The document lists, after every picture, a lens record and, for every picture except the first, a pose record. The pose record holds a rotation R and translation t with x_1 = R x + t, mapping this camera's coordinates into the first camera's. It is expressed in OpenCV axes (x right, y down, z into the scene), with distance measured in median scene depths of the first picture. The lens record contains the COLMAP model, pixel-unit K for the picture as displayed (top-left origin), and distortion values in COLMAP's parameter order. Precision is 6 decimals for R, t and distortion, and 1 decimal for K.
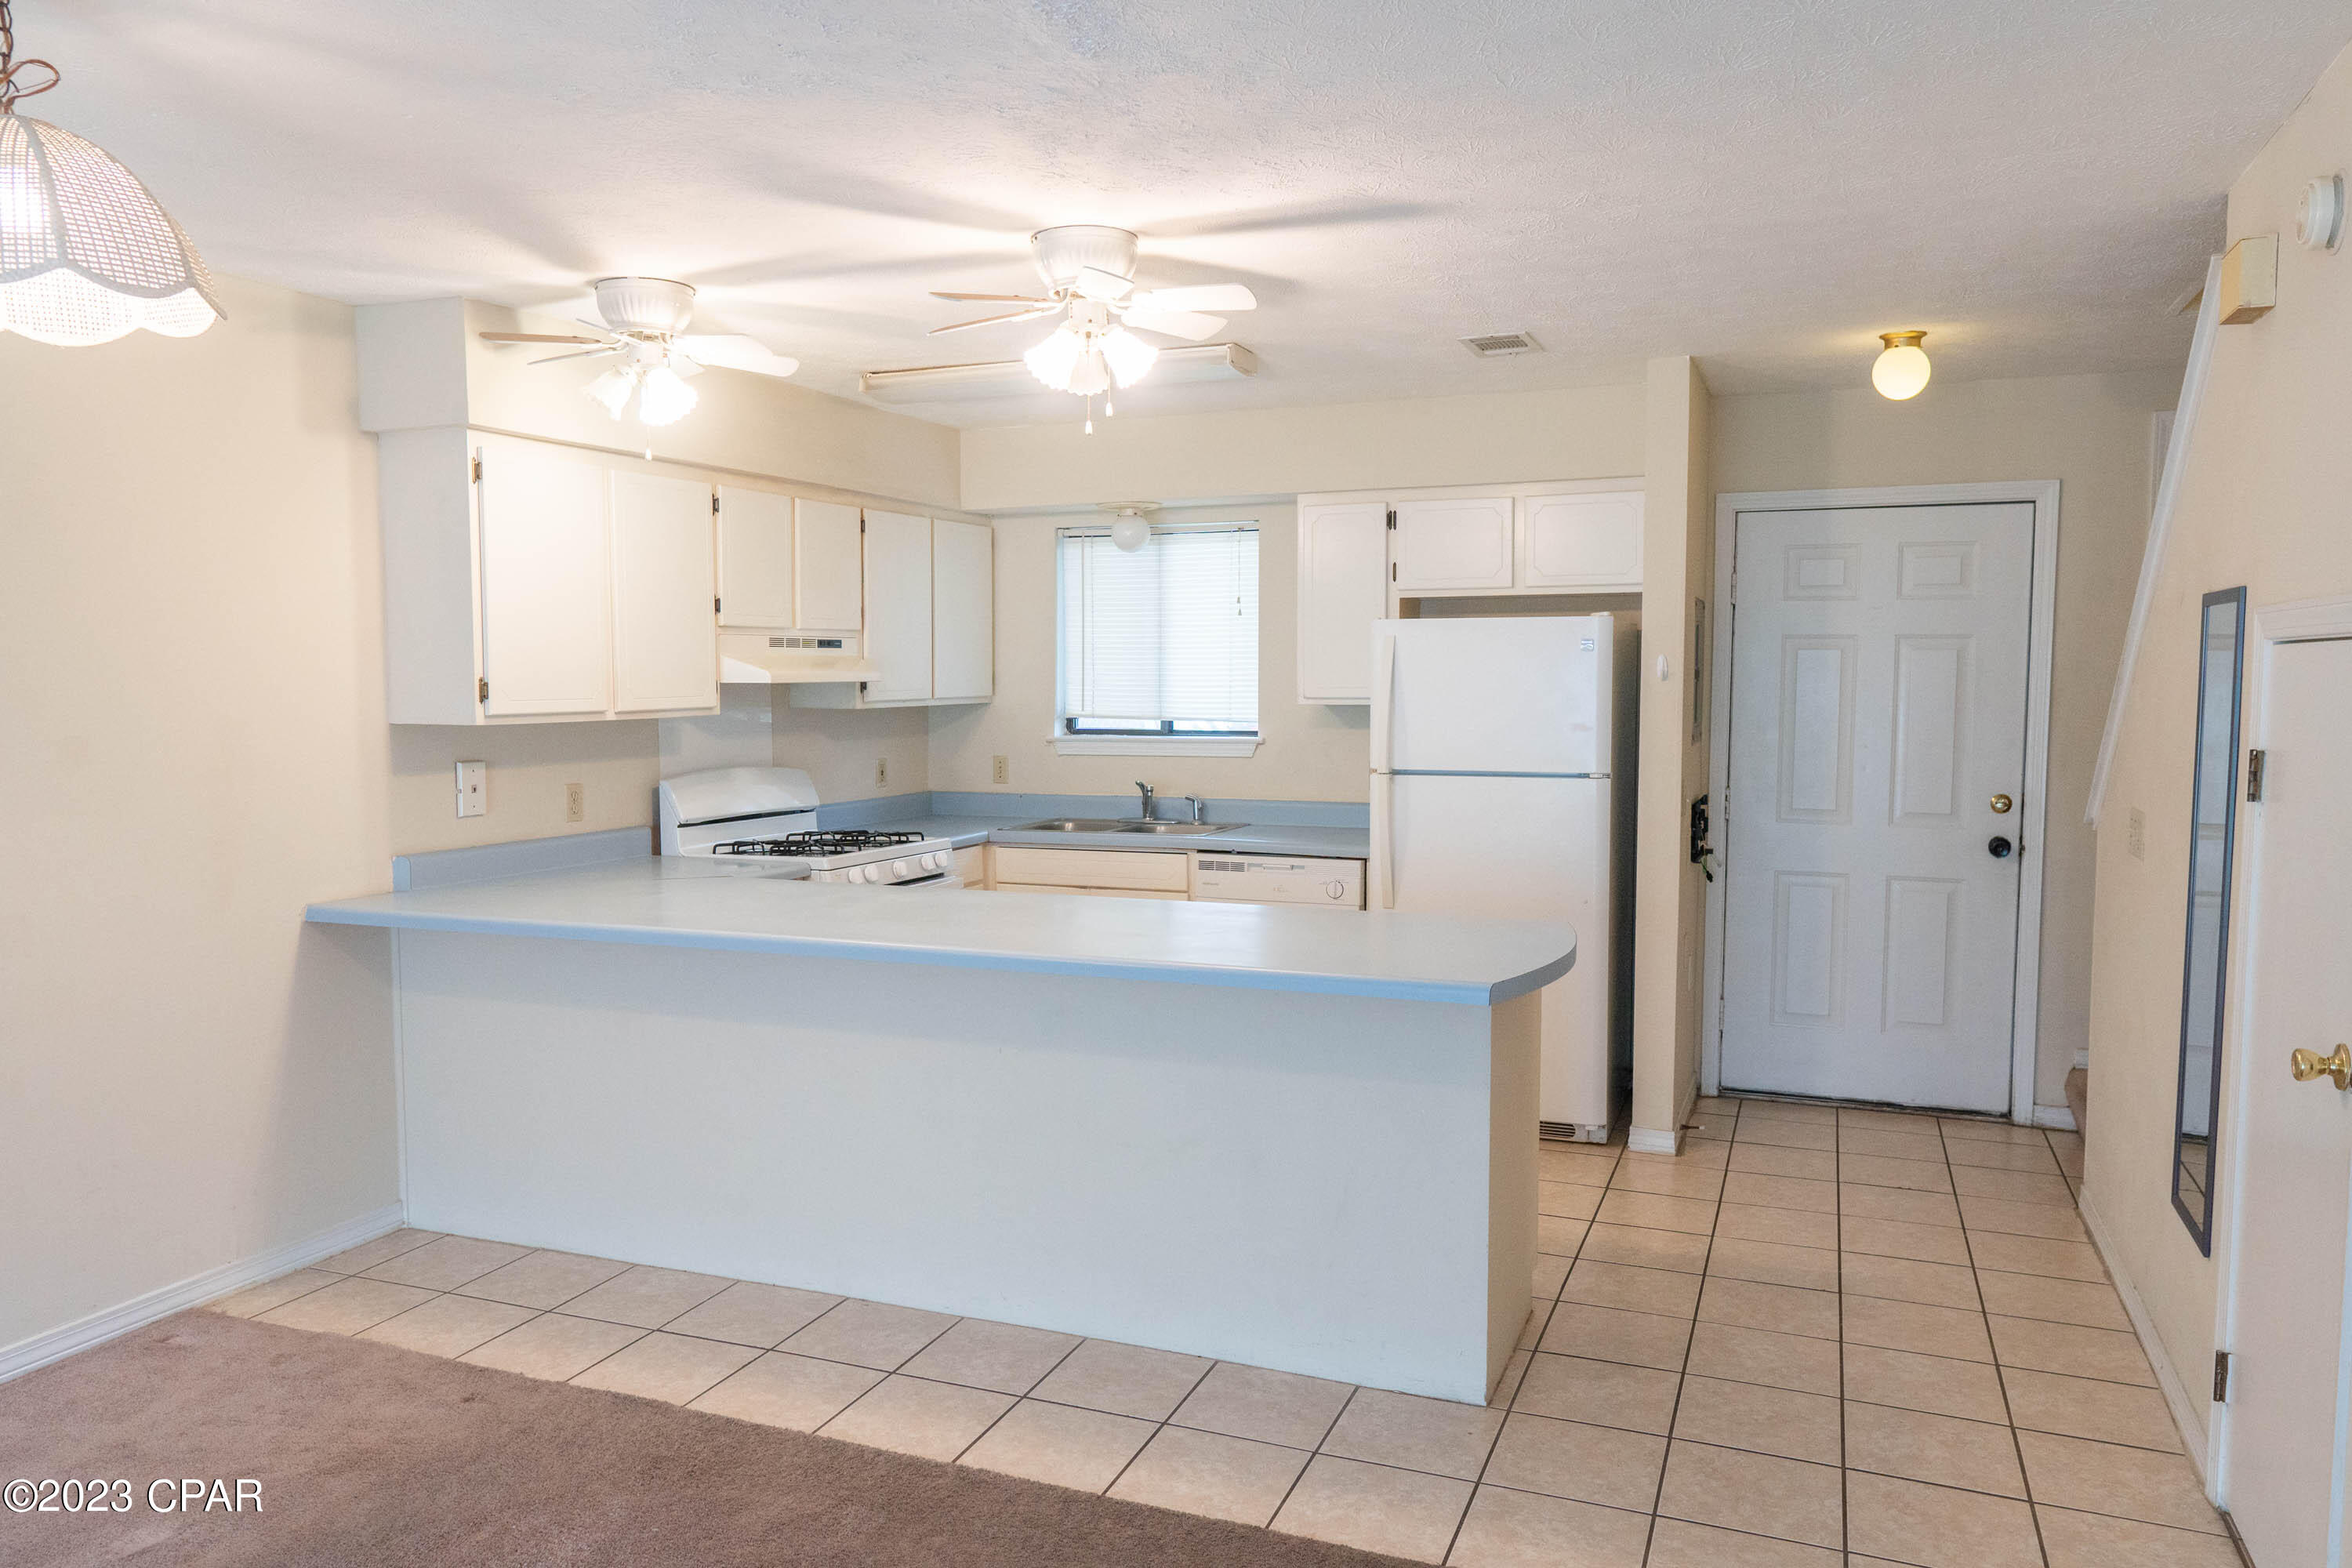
lens RADIAL K [[1622.0, 0, 1165.7], [0, 1622.0, 786.6], [0, 0, 1]] dist [-0.001579, -0.001685]
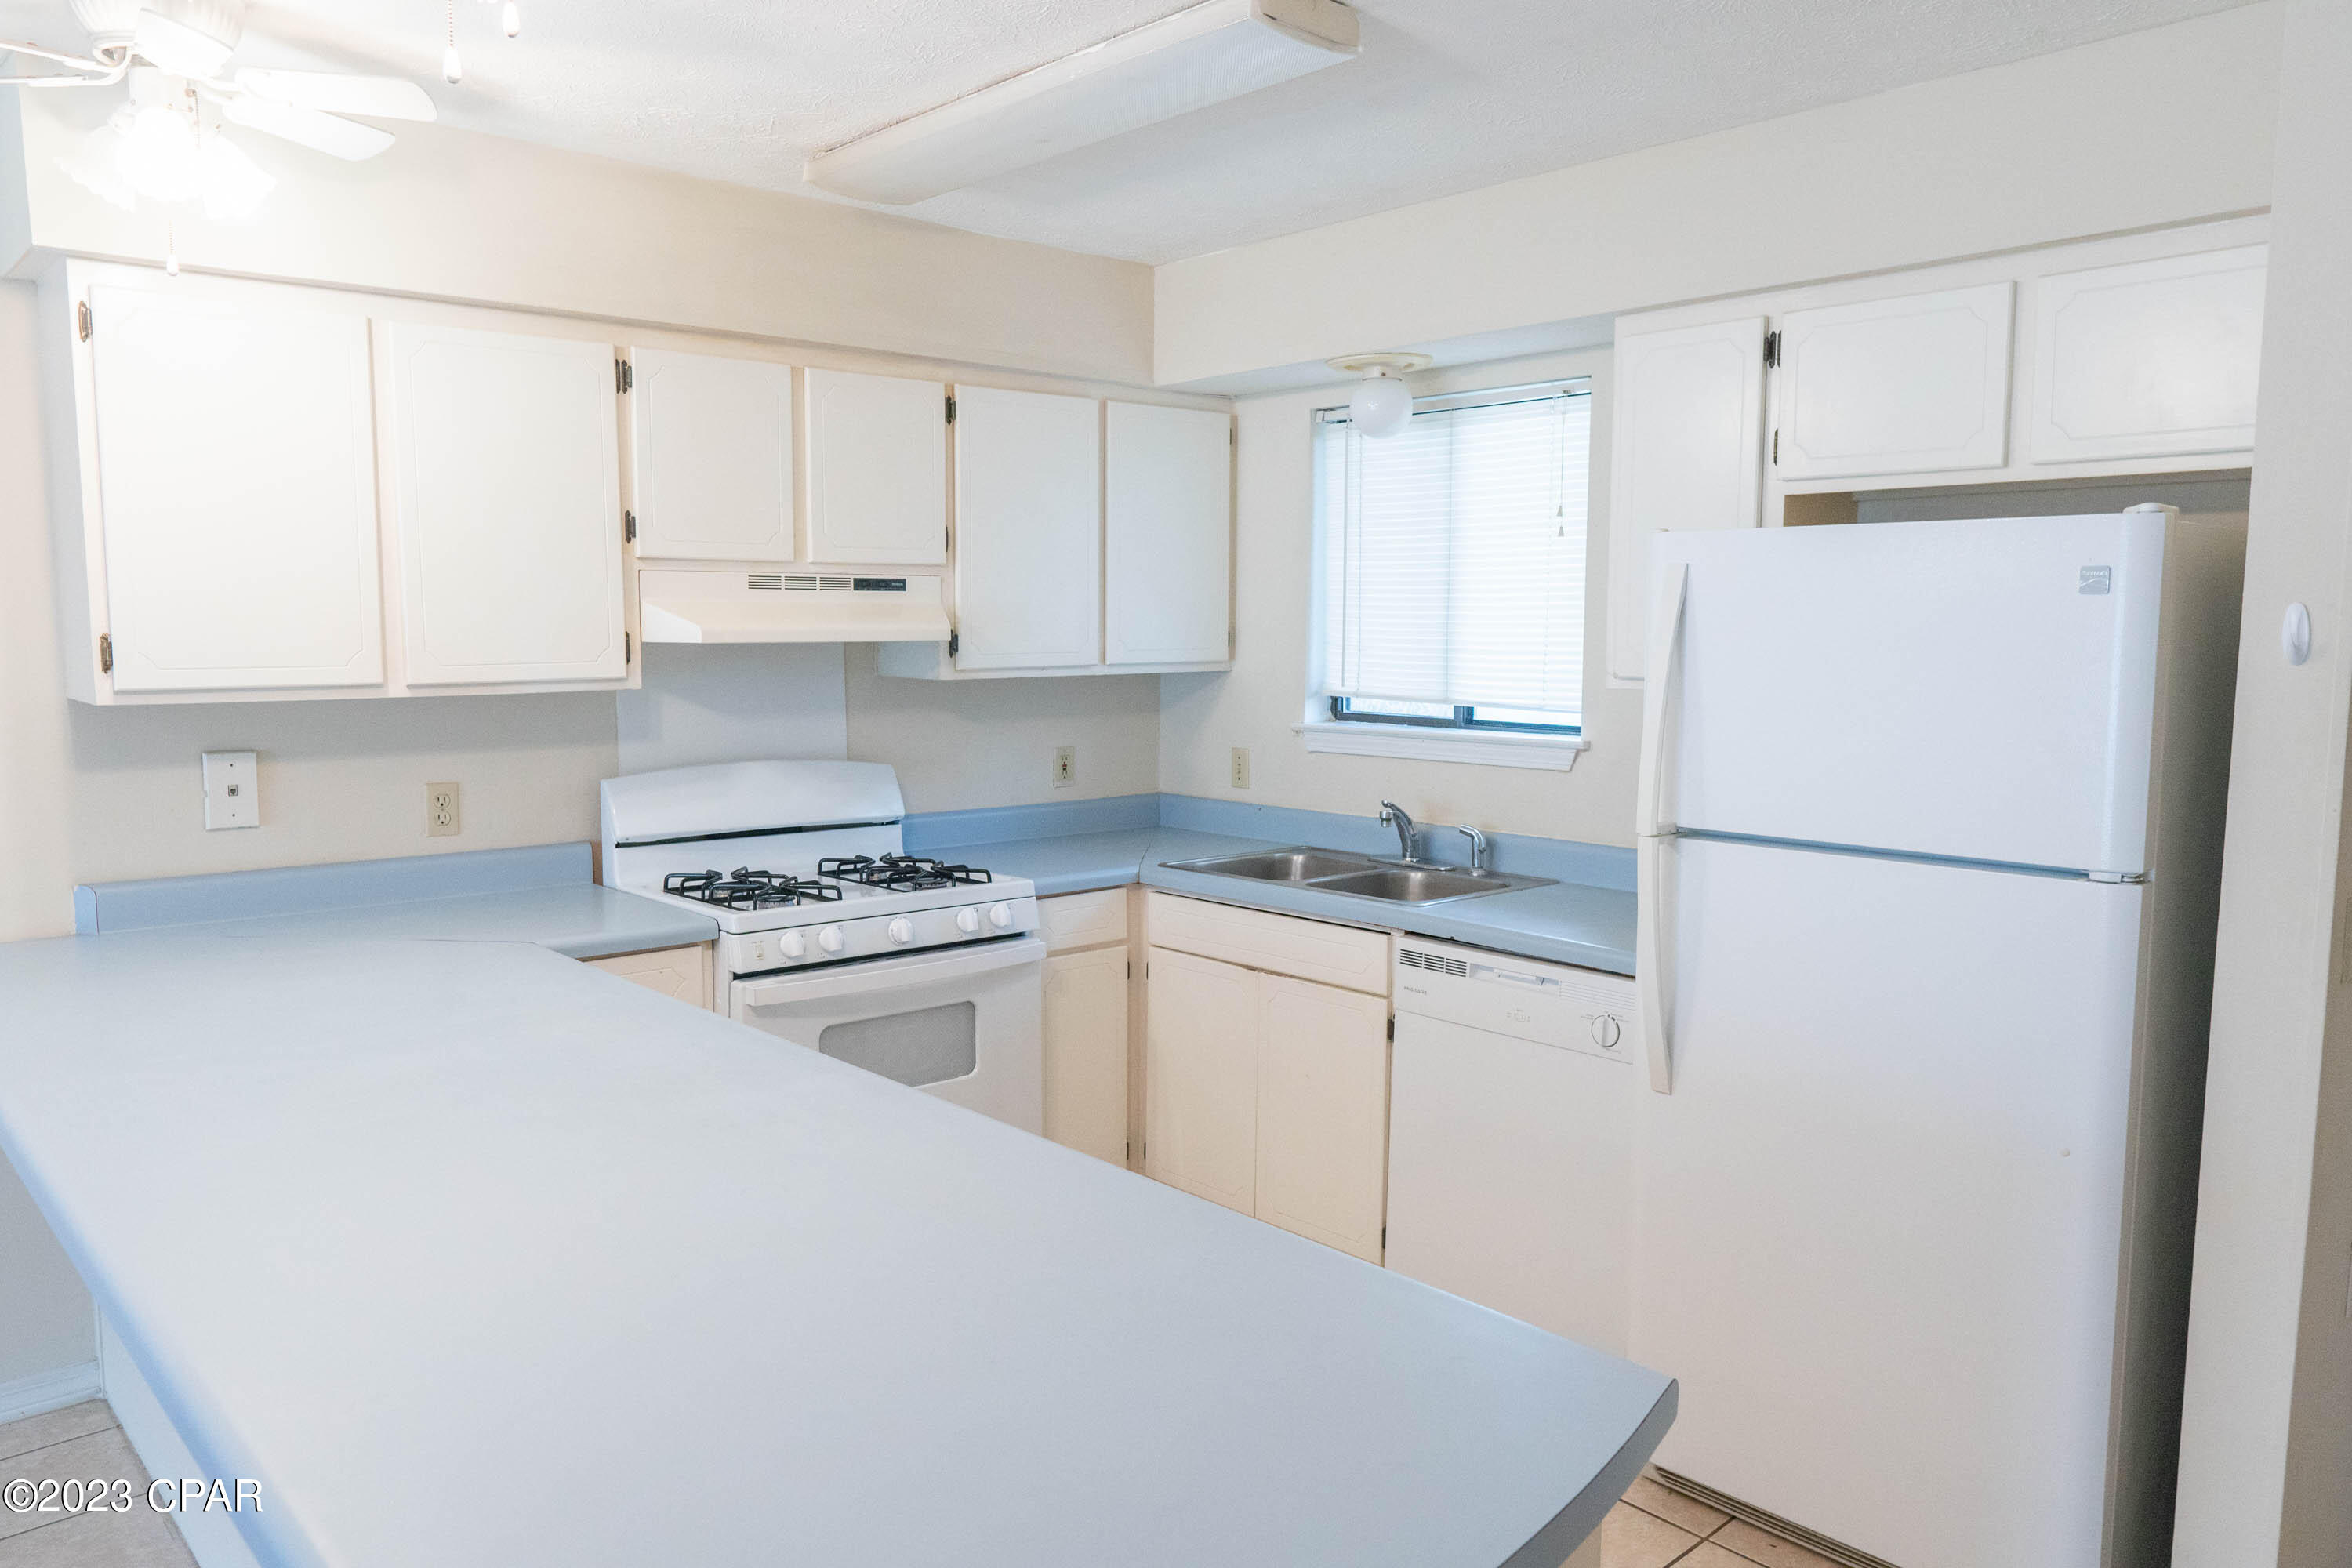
lens RADIAL K [[1622.0, 0, 1165.7], [0, 1622.0, 786.6], [0, 0, 1]] dist [-0.001579, -0.001685]
pose [[0.903290, 0.050035, -0.426104, 0.192706], [-0.036032, 0.998515, 0.040868, -0.034932], [0.427516, -0.021562, 0.903751, 0.426630]]
